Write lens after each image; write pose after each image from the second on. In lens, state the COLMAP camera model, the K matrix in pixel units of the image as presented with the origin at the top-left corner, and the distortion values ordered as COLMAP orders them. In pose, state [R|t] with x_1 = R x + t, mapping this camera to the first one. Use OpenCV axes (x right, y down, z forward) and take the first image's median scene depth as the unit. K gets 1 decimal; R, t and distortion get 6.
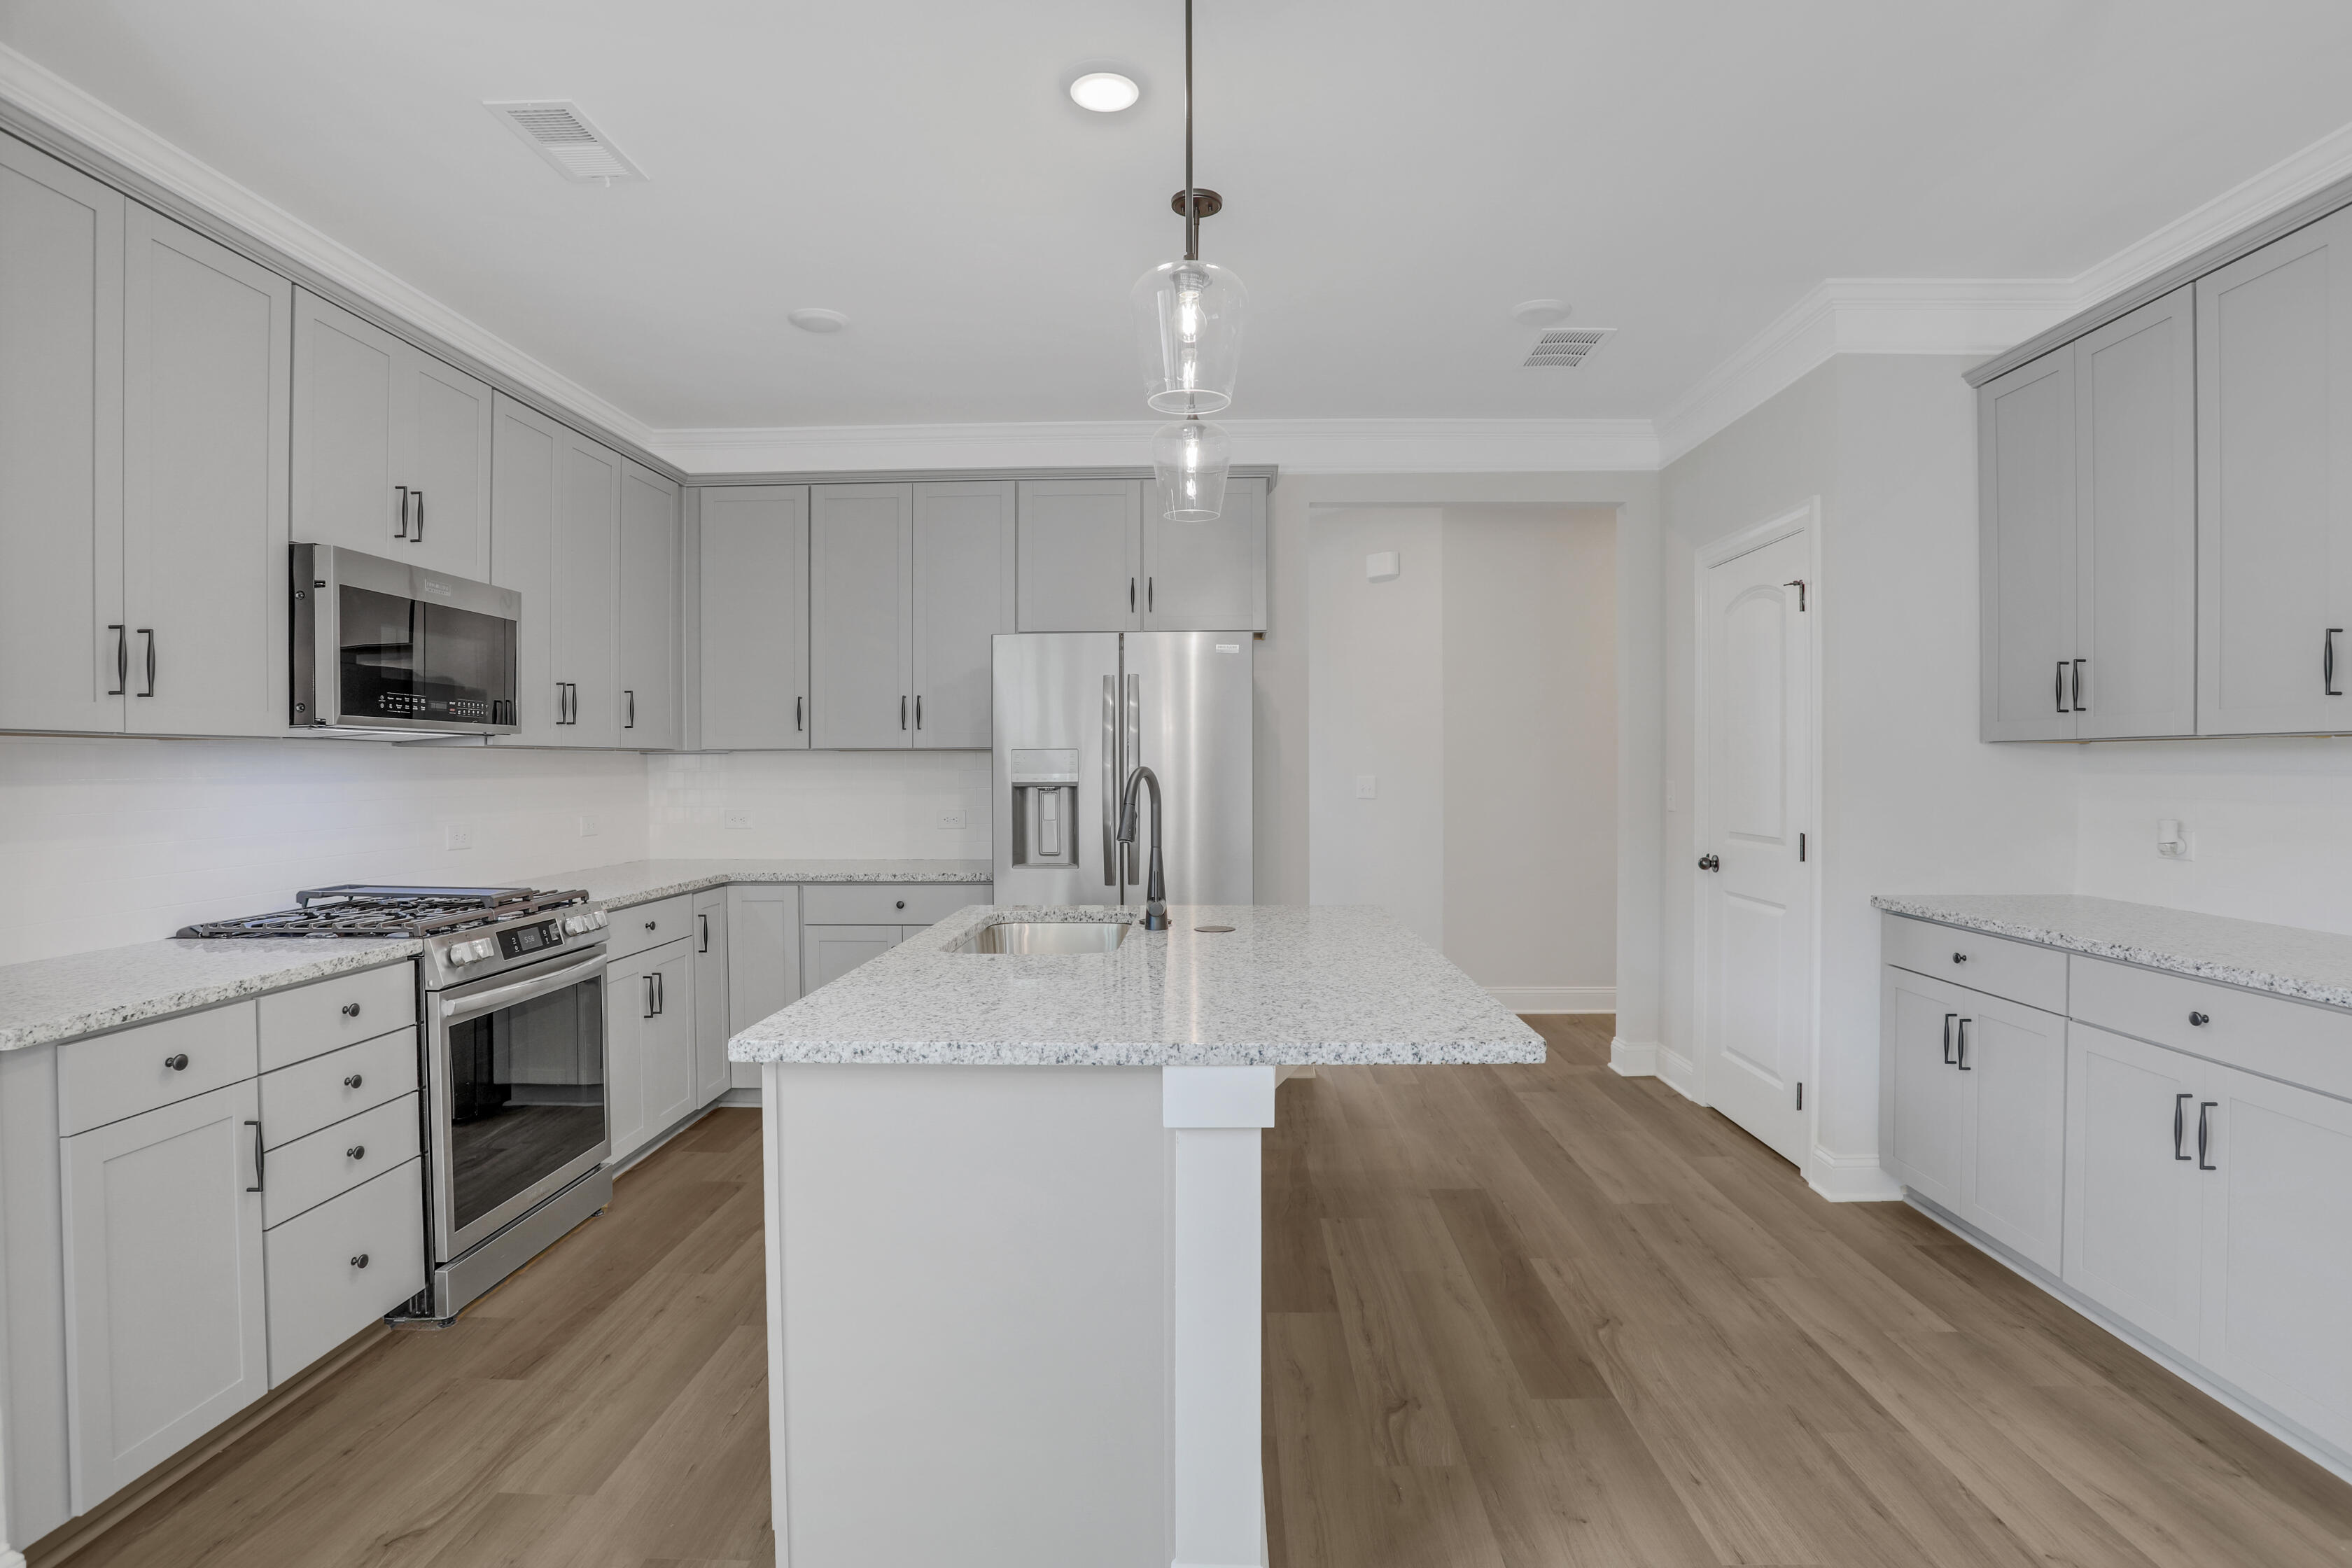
lens RADIAL K [[1183.5, 0, 1177.8], [0, 1183.5, 769.7], [0, 0, 1]] dist [-0.056699, 0.018362]
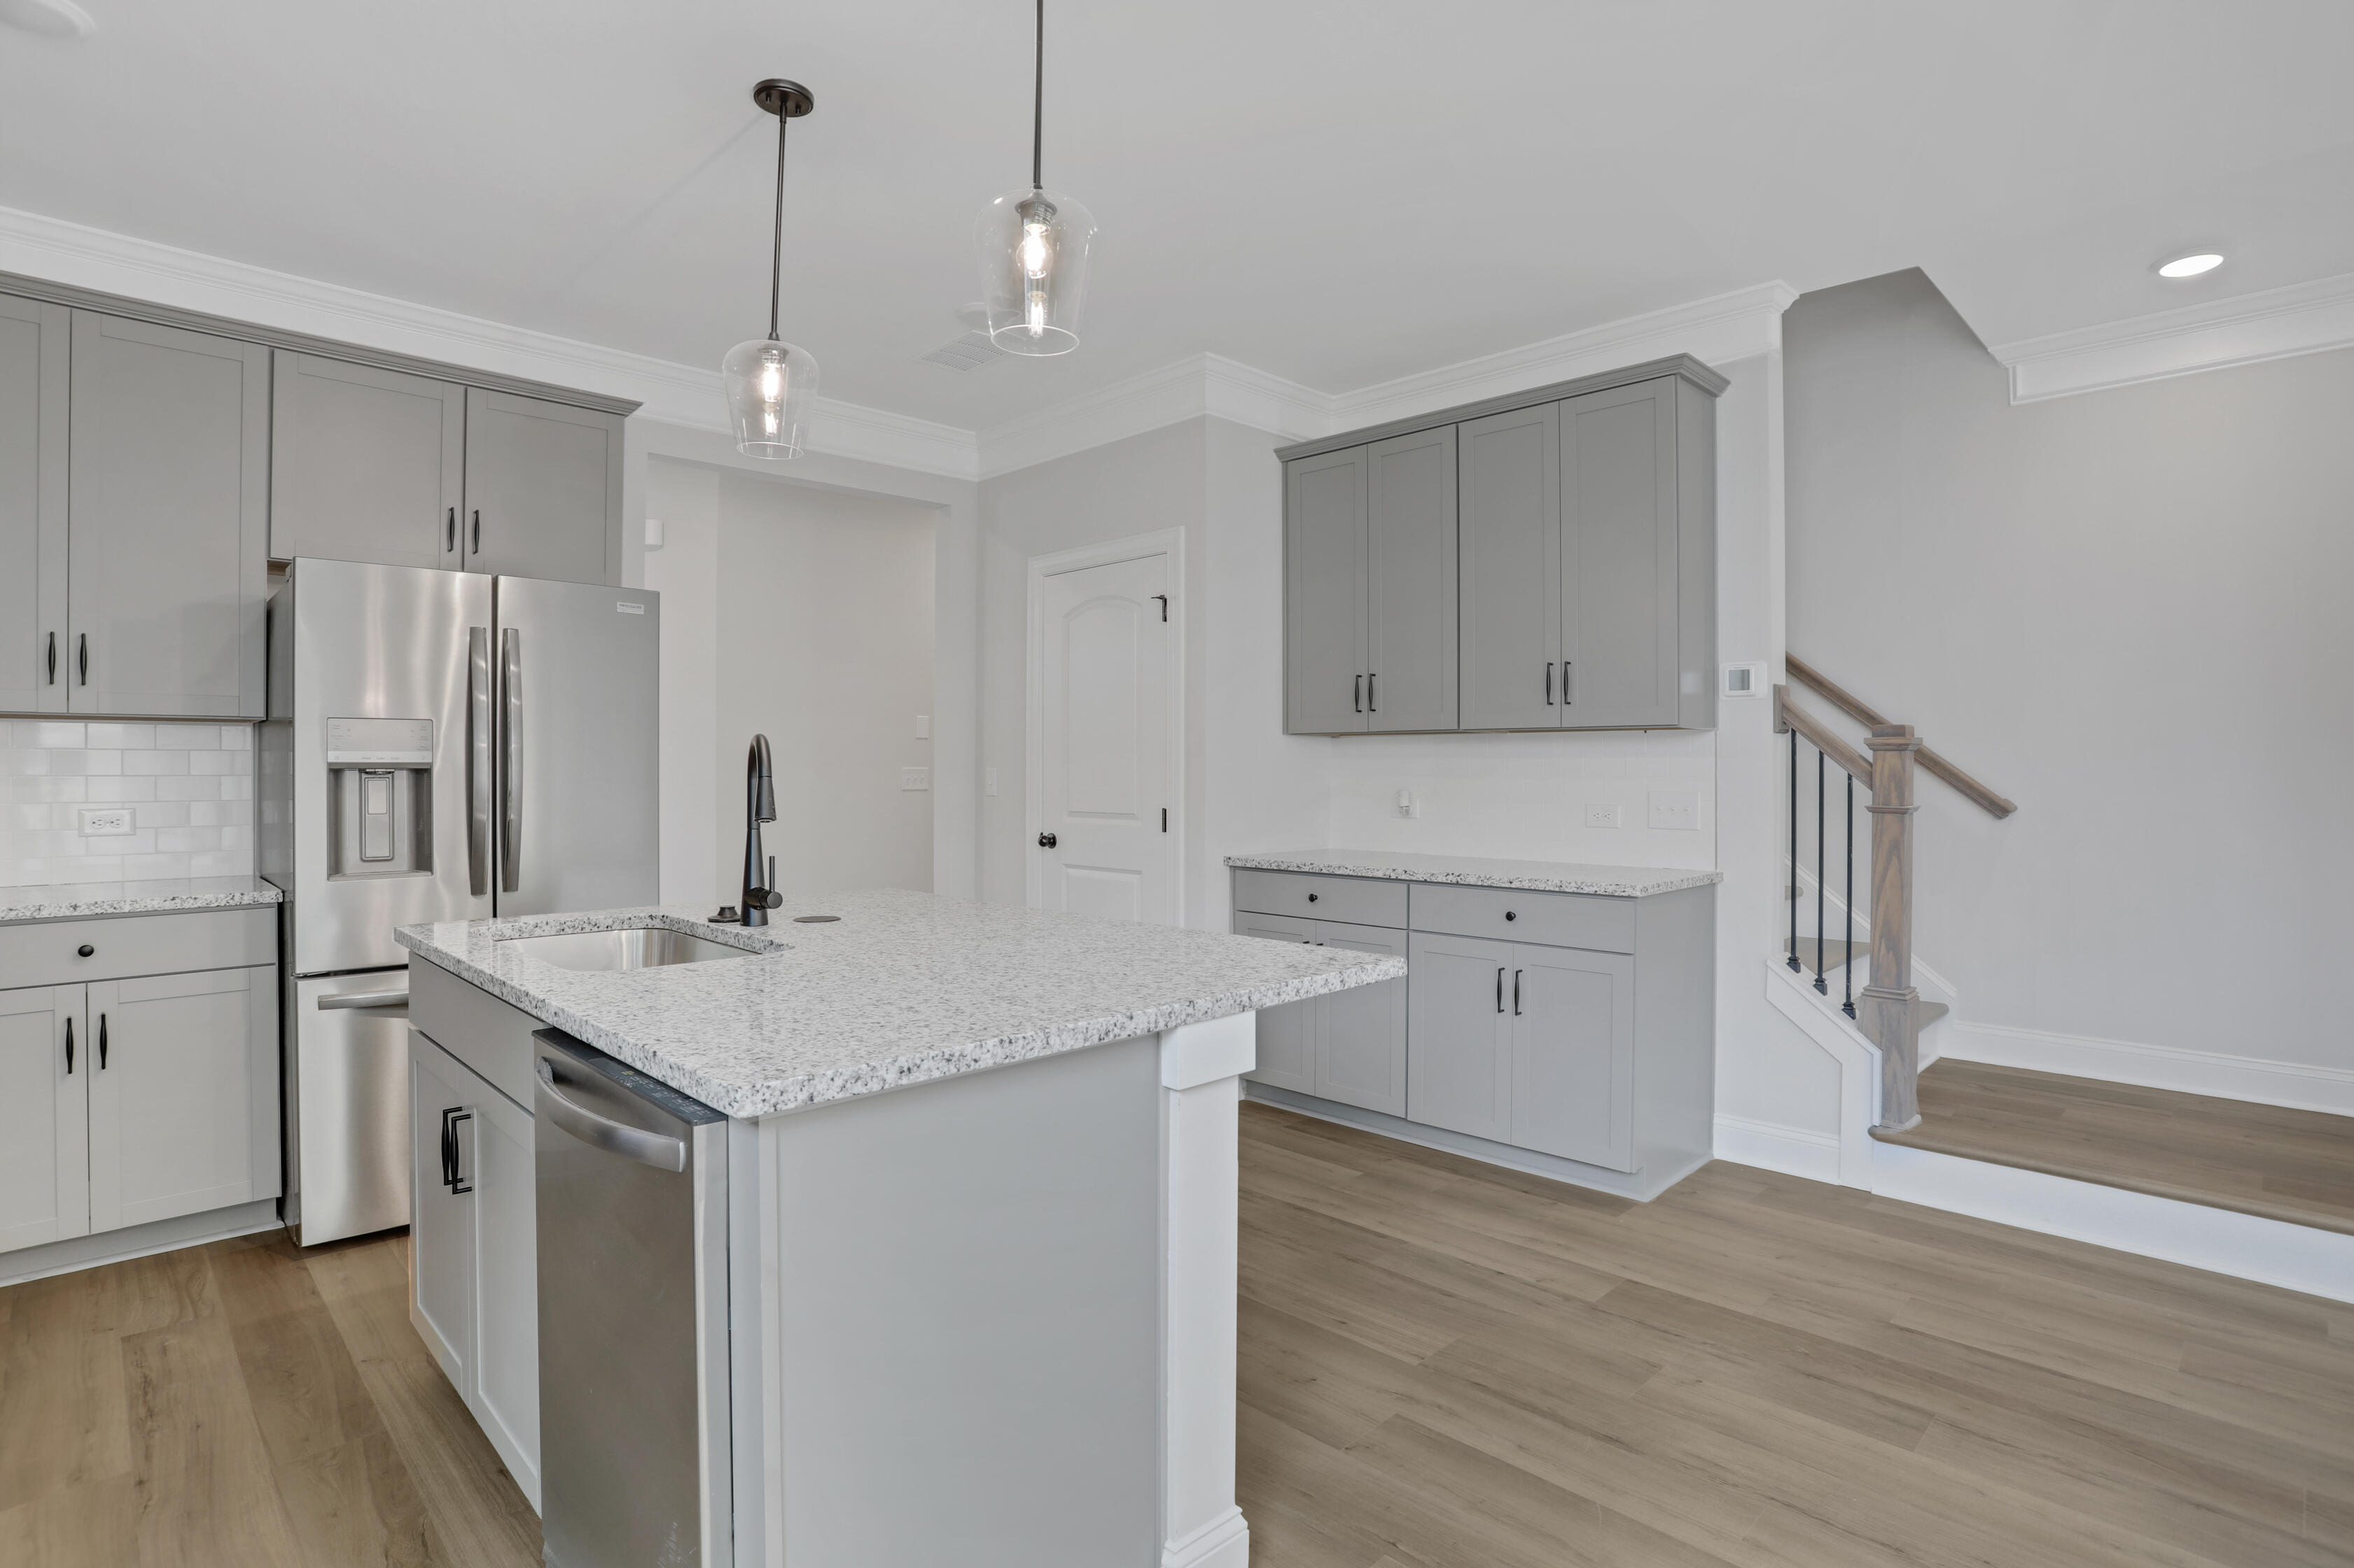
lens RADIAL K [[1184.3, 0, 1213.1], [0, 1184.3, 759.1], [0, 0, 1]] dist [-0.056699, 0.018362]
pose [[0.683622, 0.008864, 0.729782, -0.457899], [-0.000855, 0.999935, -0.011345, 0.026256], [-0.729835, 0.007131, 0.683586, 0.200313]]
